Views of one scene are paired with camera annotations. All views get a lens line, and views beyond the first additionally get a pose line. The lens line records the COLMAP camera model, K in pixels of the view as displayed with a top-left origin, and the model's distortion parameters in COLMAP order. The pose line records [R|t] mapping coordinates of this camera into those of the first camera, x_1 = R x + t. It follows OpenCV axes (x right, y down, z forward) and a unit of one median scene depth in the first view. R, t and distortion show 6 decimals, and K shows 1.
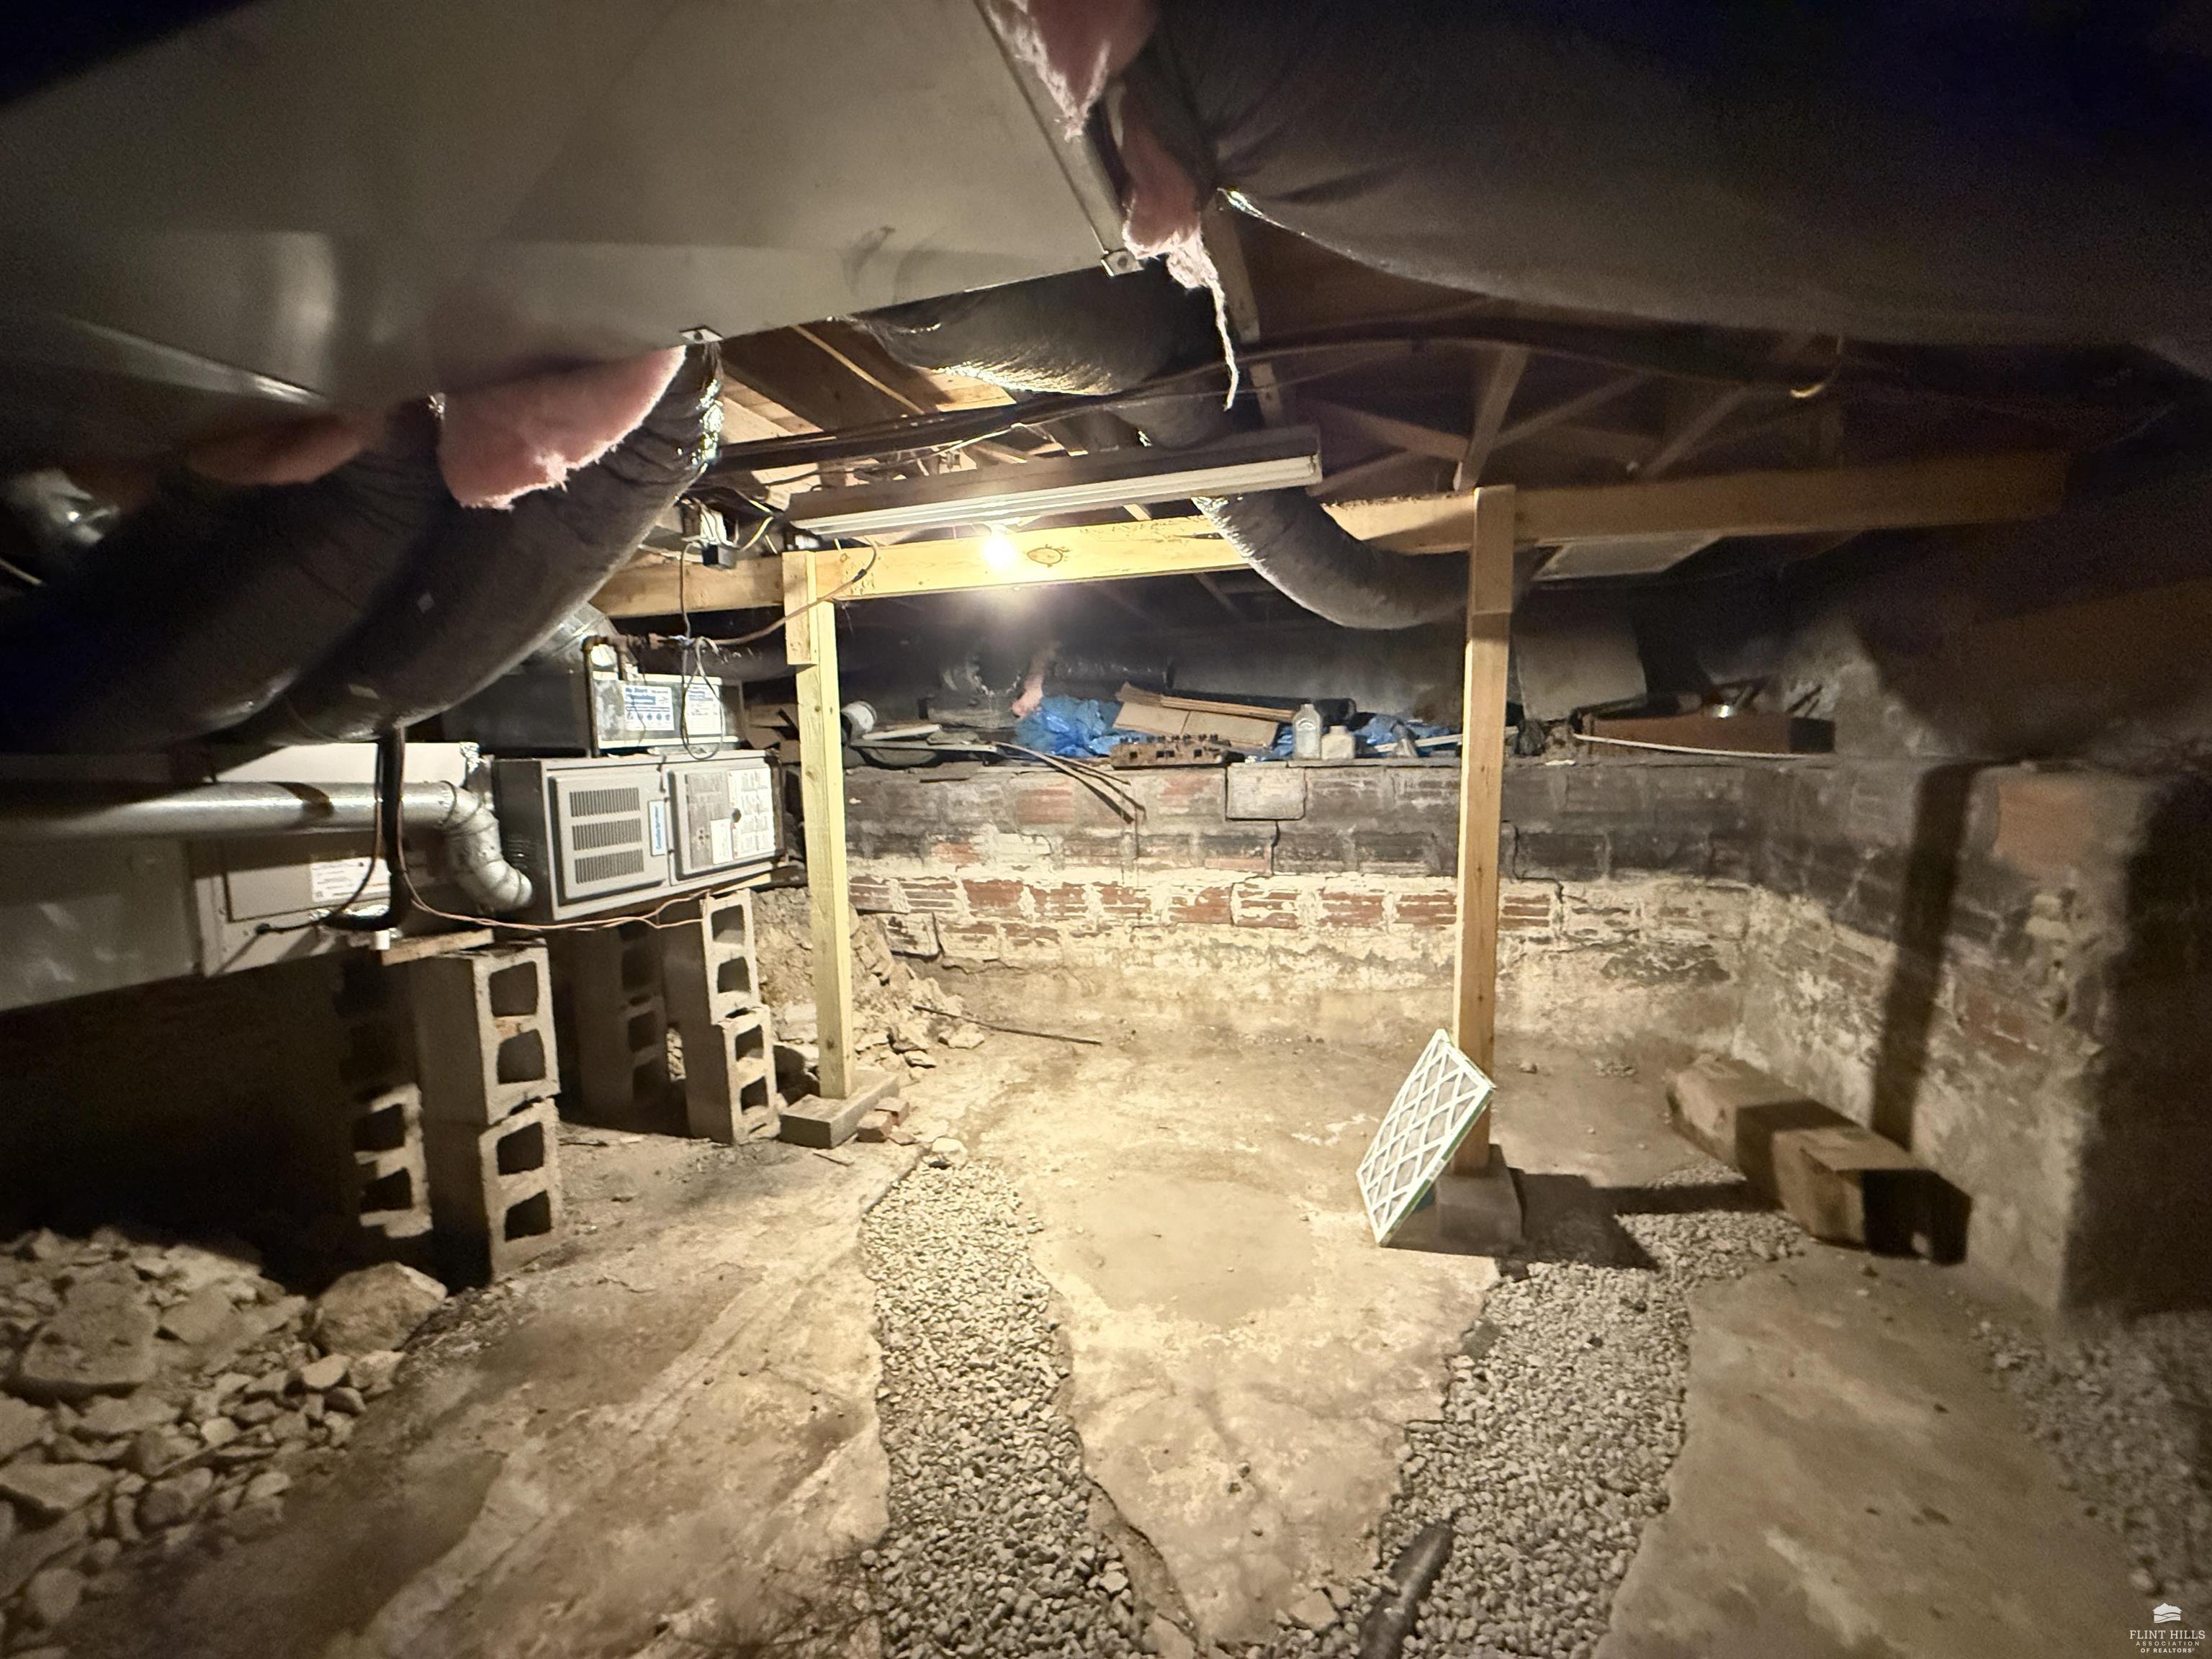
lens RADIAL K [[886.2, 0, 1105.5], [0, 886.2, 828.9], [0, 0, 1]] dist [0.000657, -0.000577]
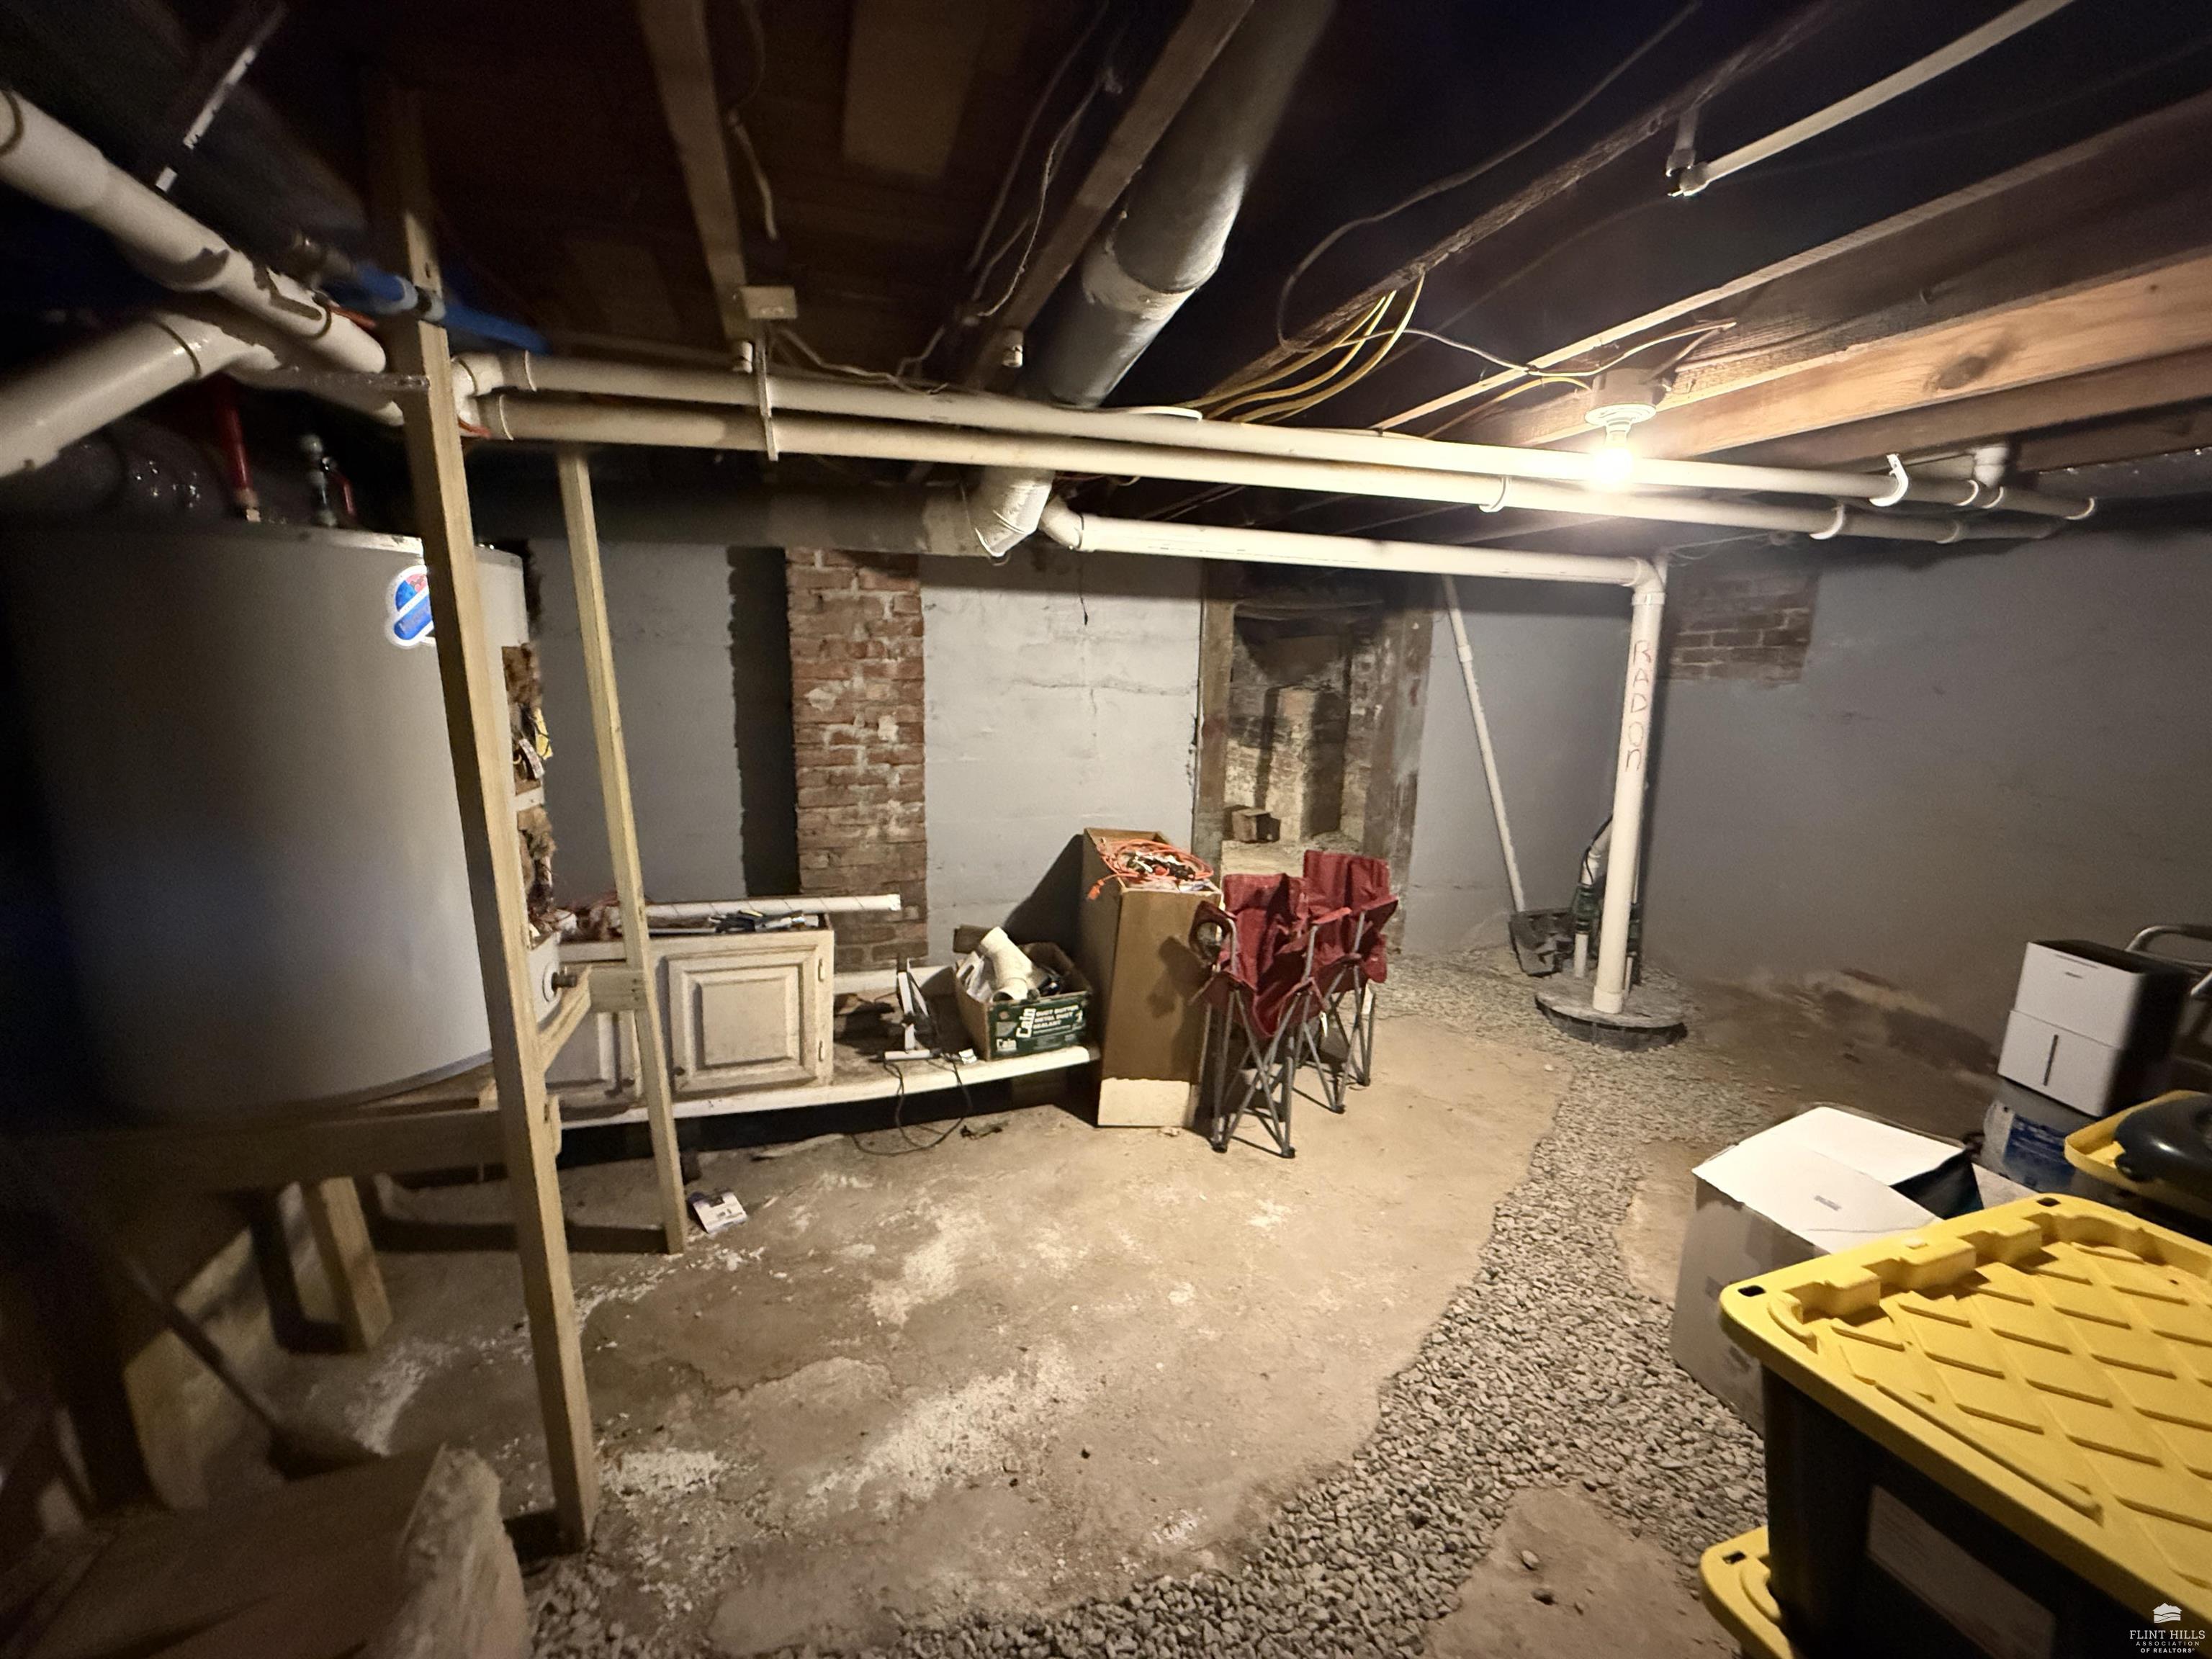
lens RADIAL K [[886.2, 0, 1100.2], [0, 886.2, 837.5], [0, 0, 1]] dist [0.000657, -0.000577]
pose [[0.821090, -0.084271, 0.564543, -1.363982], [0.030555, 0.994113, 0.103954, 0.111348], [-0.569980, -0.068106, 0.818831, -1.251244]]
